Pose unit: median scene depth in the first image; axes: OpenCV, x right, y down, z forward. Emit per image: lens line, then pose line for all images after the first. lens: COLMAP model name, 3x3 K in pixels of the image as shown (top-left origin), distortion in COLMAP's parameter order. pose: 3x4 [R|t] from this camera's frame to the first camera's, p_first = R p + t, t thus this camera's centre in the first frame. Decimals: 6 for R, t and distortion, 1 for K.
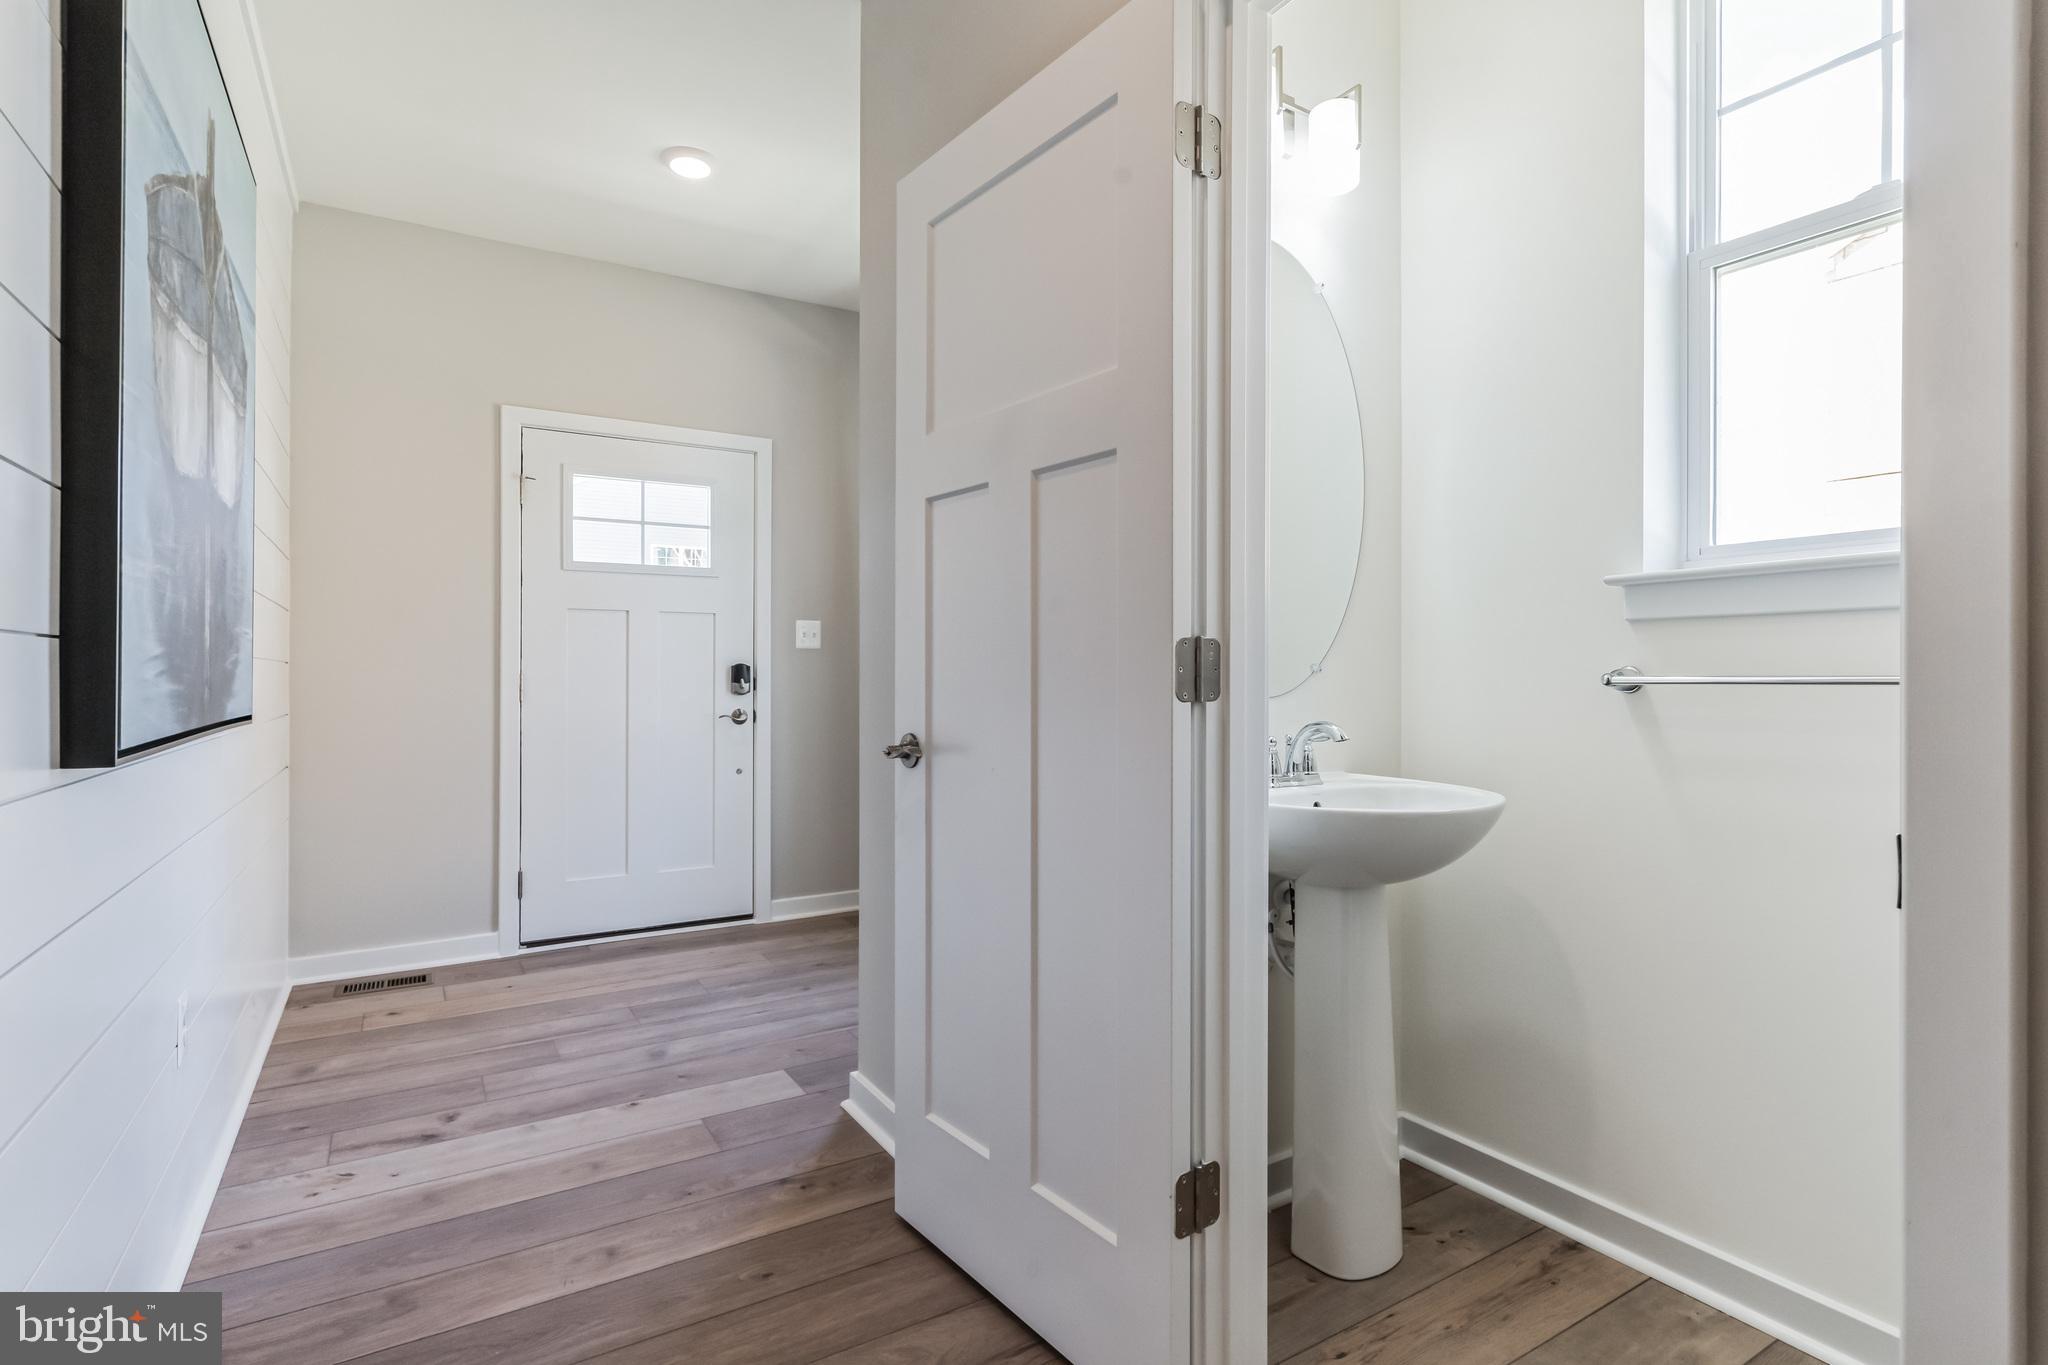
lens RADIAL K [[1005.8, 0, 1018.8], [0, 1005.8, 683.3], [0, 0, 1]] dist [0.010542, -0.000168]
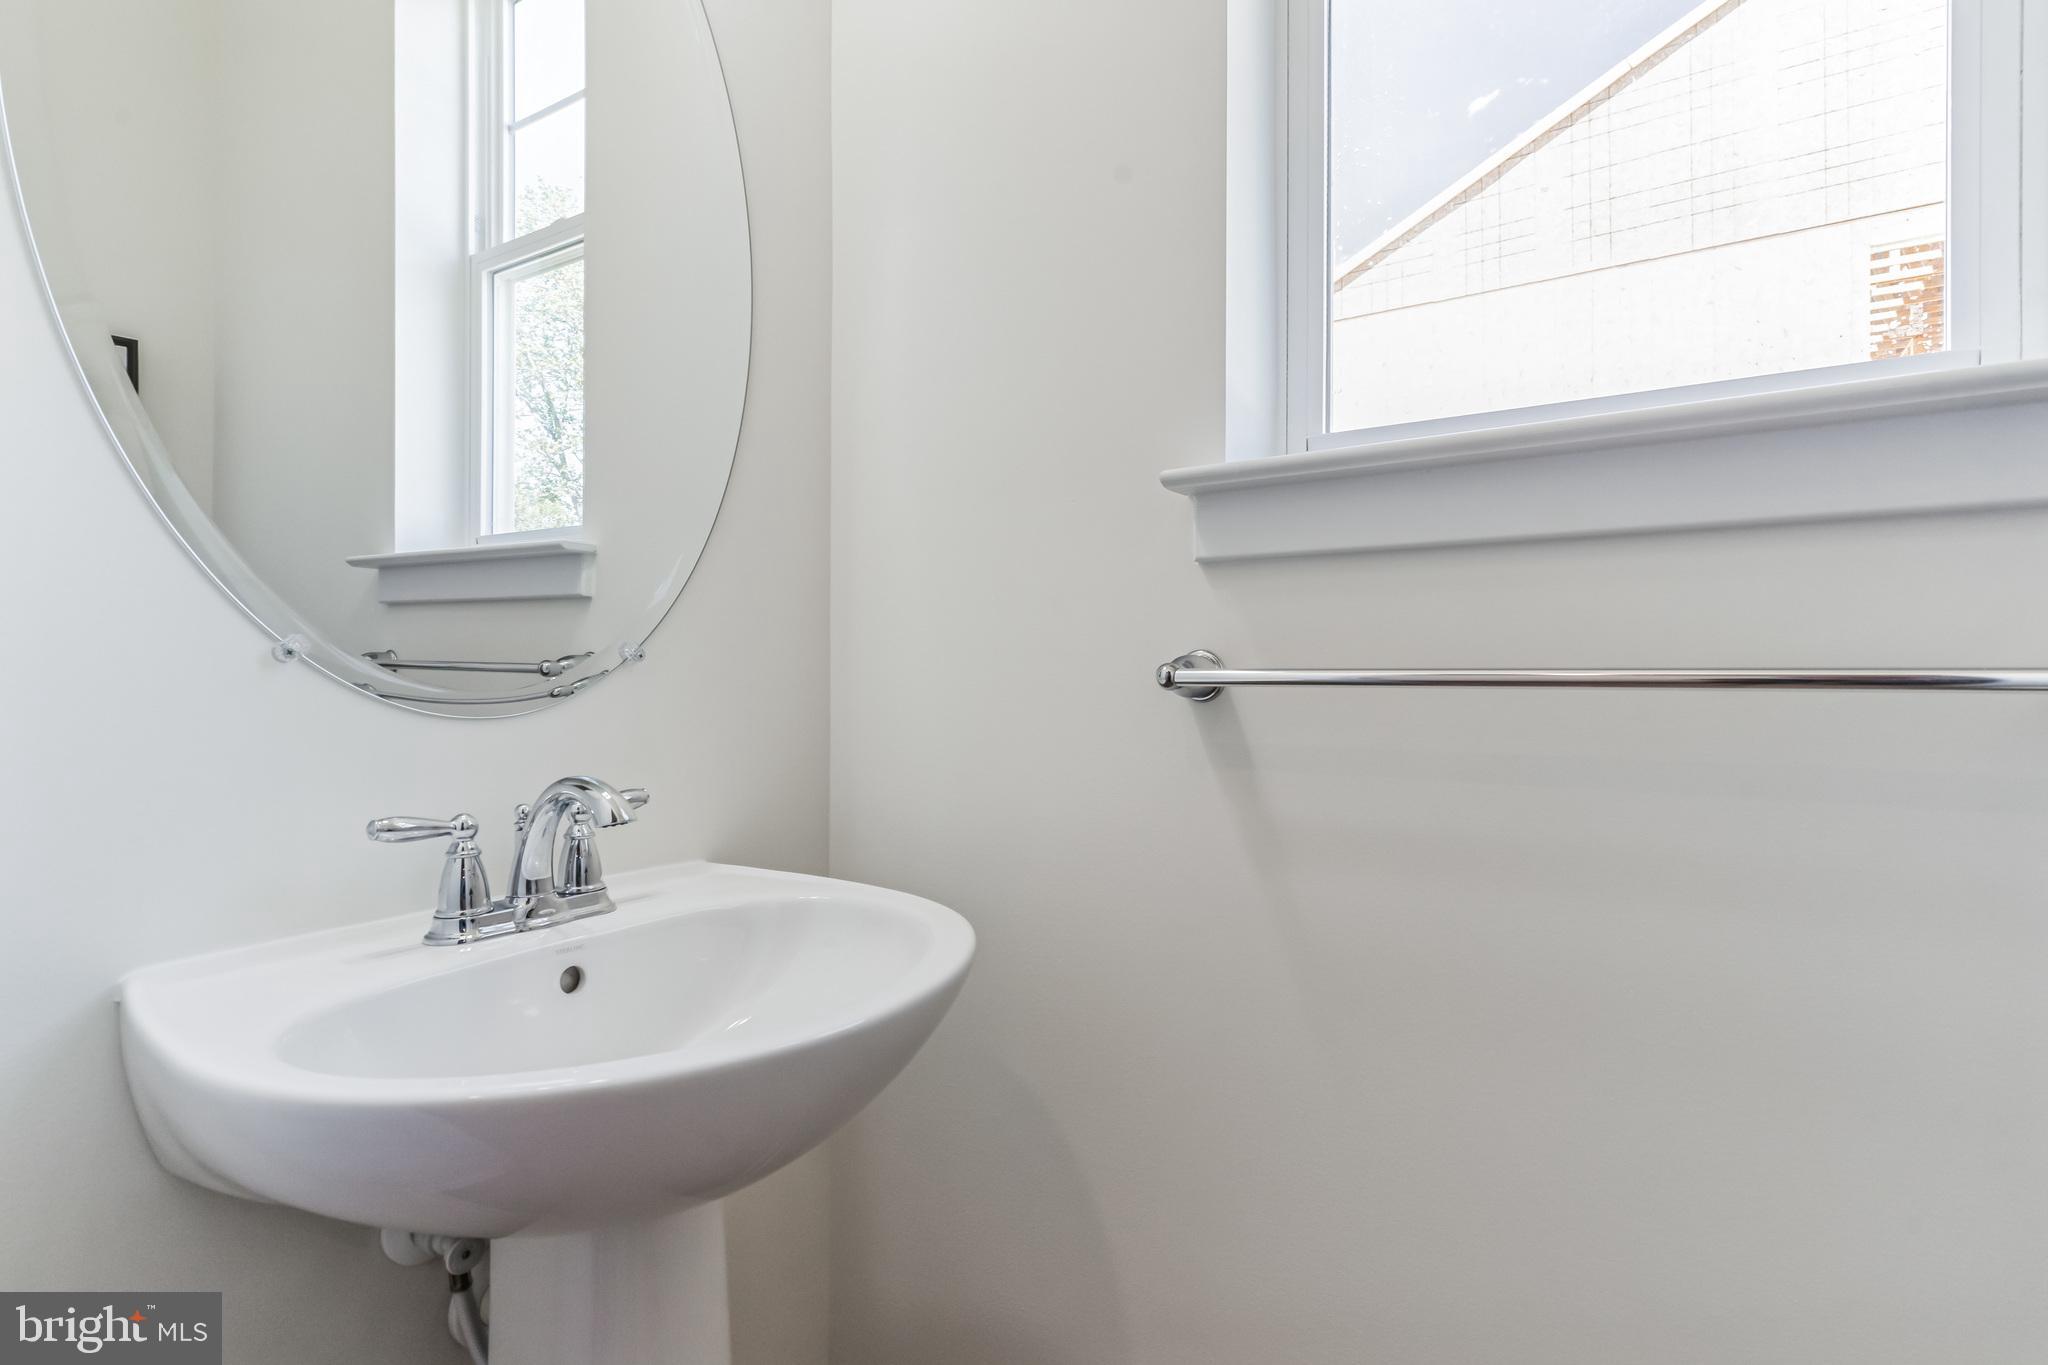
lens RADIAL K [[1005.8, 0, 1027.3], [0, 1005.8, 678.9], [0, 0, 1]] dist [0.010542, -0.000168]
pose [[0.904264, 0.000365, 0.426974, 0.307772], [0.000969, 0.999995, -0.002908, -0.000846], [-0.426973, 0.003044, 0.904259, 0.578331]]
